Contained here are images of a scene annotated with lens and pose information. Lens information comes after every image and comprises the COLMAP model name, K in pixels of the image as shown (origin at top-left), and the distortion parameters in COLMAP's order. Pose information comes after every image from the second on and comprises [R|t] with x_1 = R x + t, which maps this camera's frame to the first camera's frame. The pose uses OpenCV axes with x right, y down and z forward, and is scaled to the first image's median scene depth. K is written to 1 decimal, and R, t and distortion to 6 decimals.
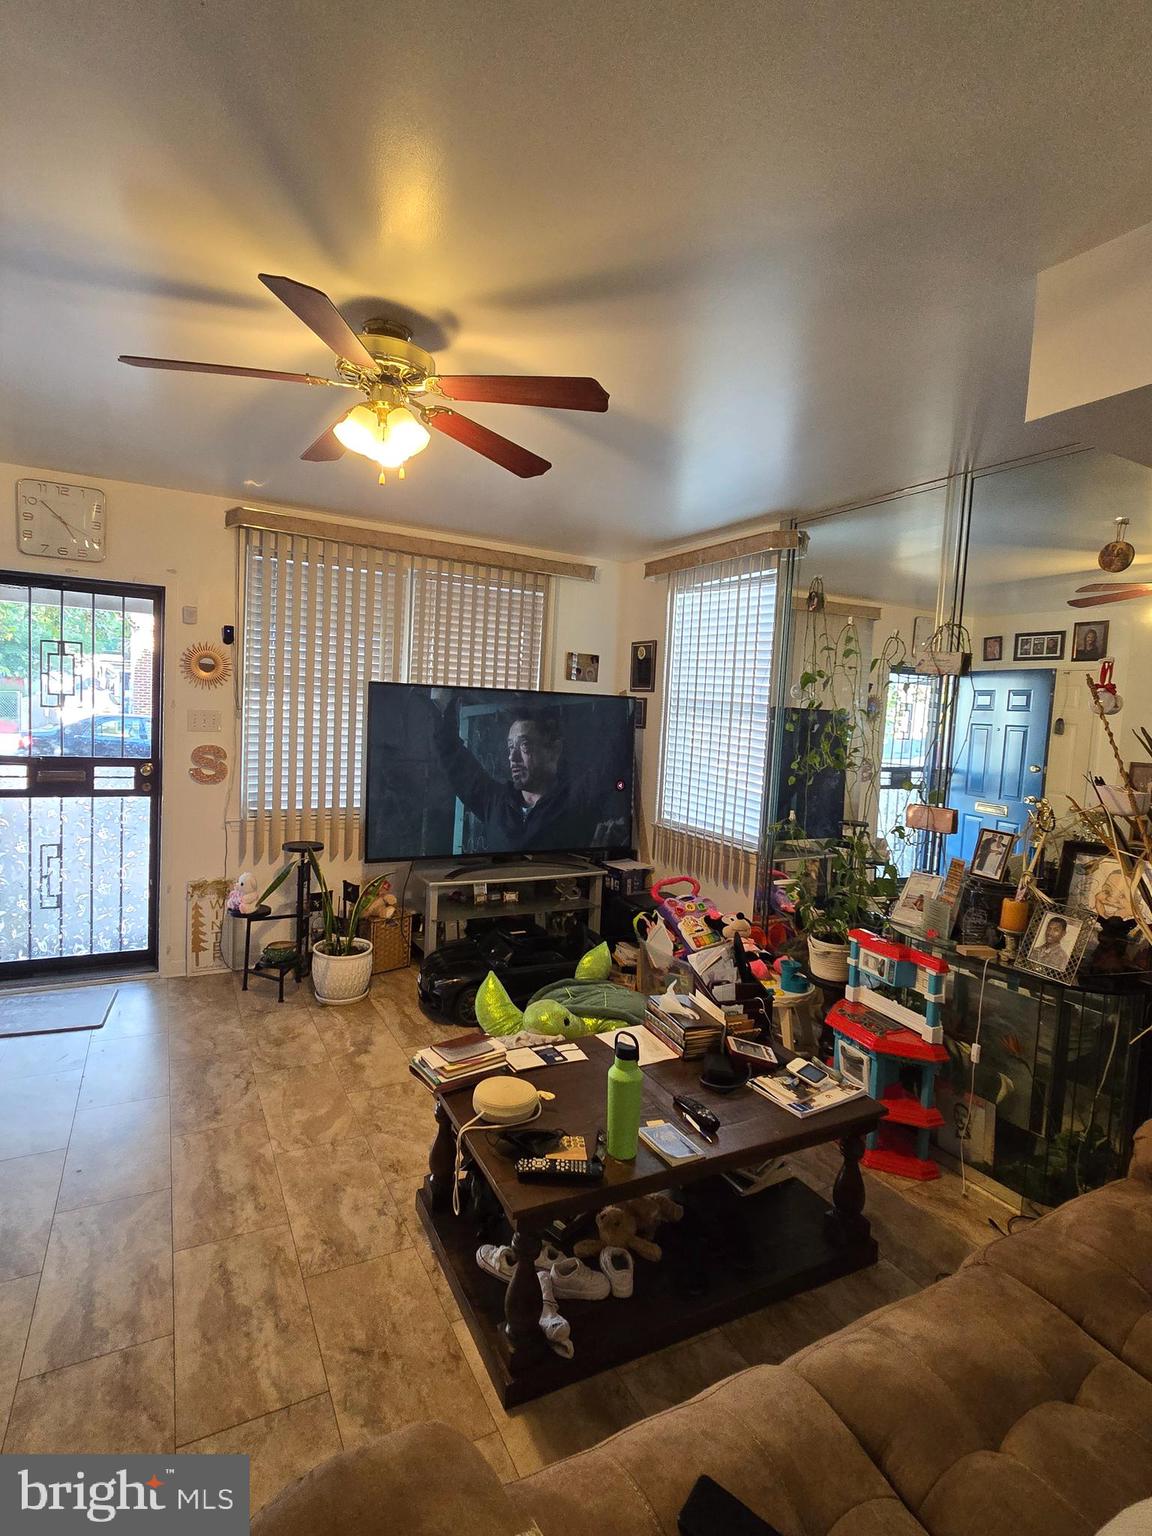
lens RADIAL K [[748.5, 0, 561.0], [0, 748.5, 764.9], [0, 0, 1]] dist [-0.003828, -0.001399]
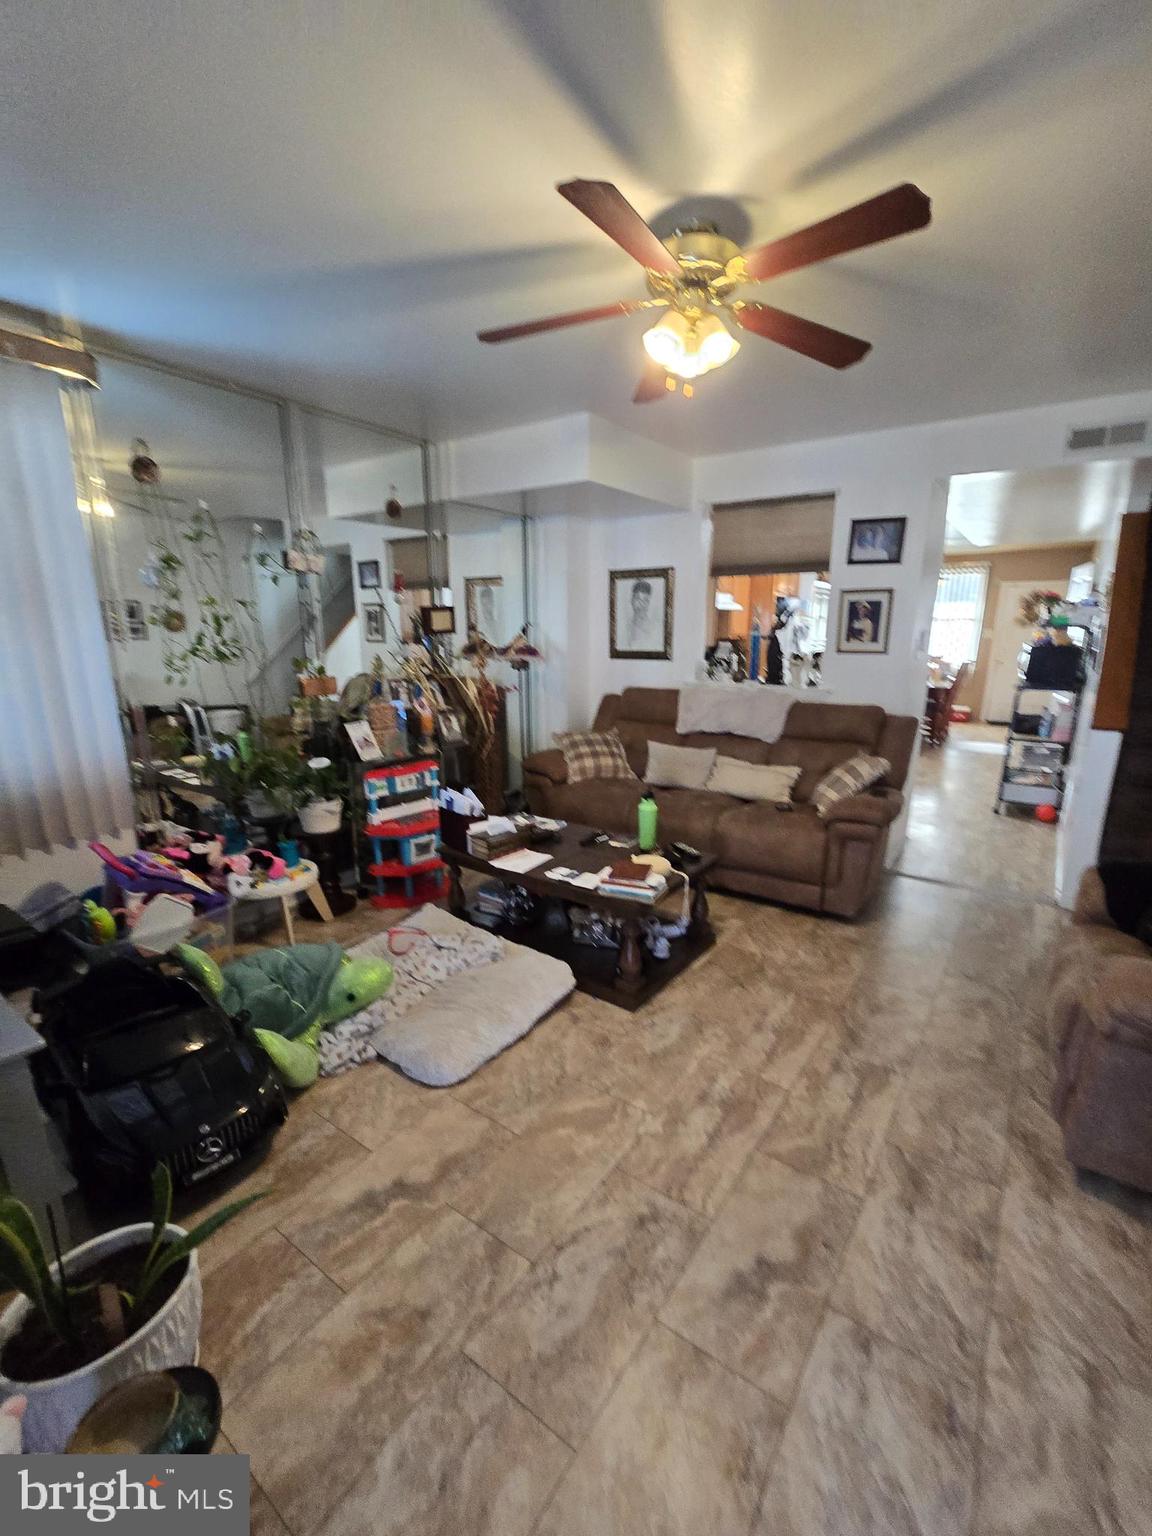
lens RADIAL K [[643.4, 0, 596.7], [0, 643.4, 808.9], [0, 0, 1]] dist [-0.000831, 0.000193]
pose [[-0.455921, -0.292037, 0.840744, -0.679435], [0.038582, 0.937261, 0.346486, -0.090106], [-0.889184, 0.190408, -0.416049, 0.985939]]
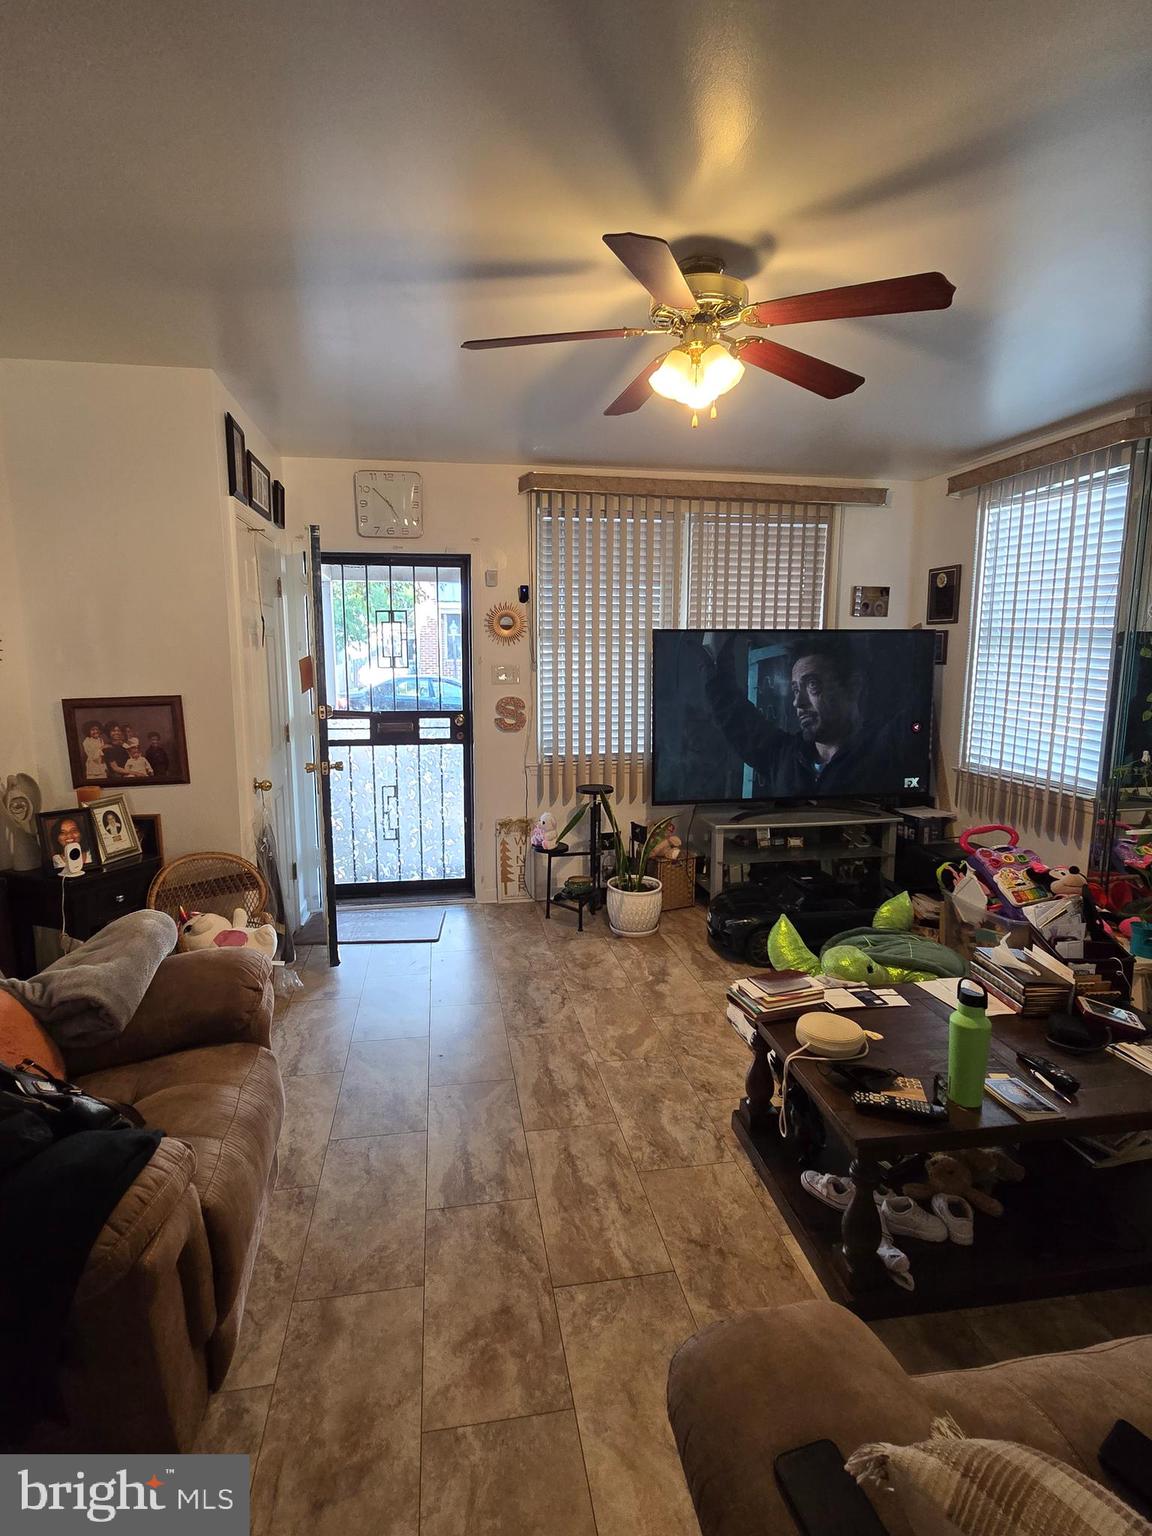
lens RADIAL K [[748.5, 0, 561.0], [0, 748.5, 764.9], [0, 0, 1]] dist [-0.003828, -0.001399]
pose [[0.946528, -0.003615, -0.322602, -0.054202], [0.025035, 0.997745, 0.062274, 0.007937], [0.321650, -0.067020, 0.944484, -0.025778]]
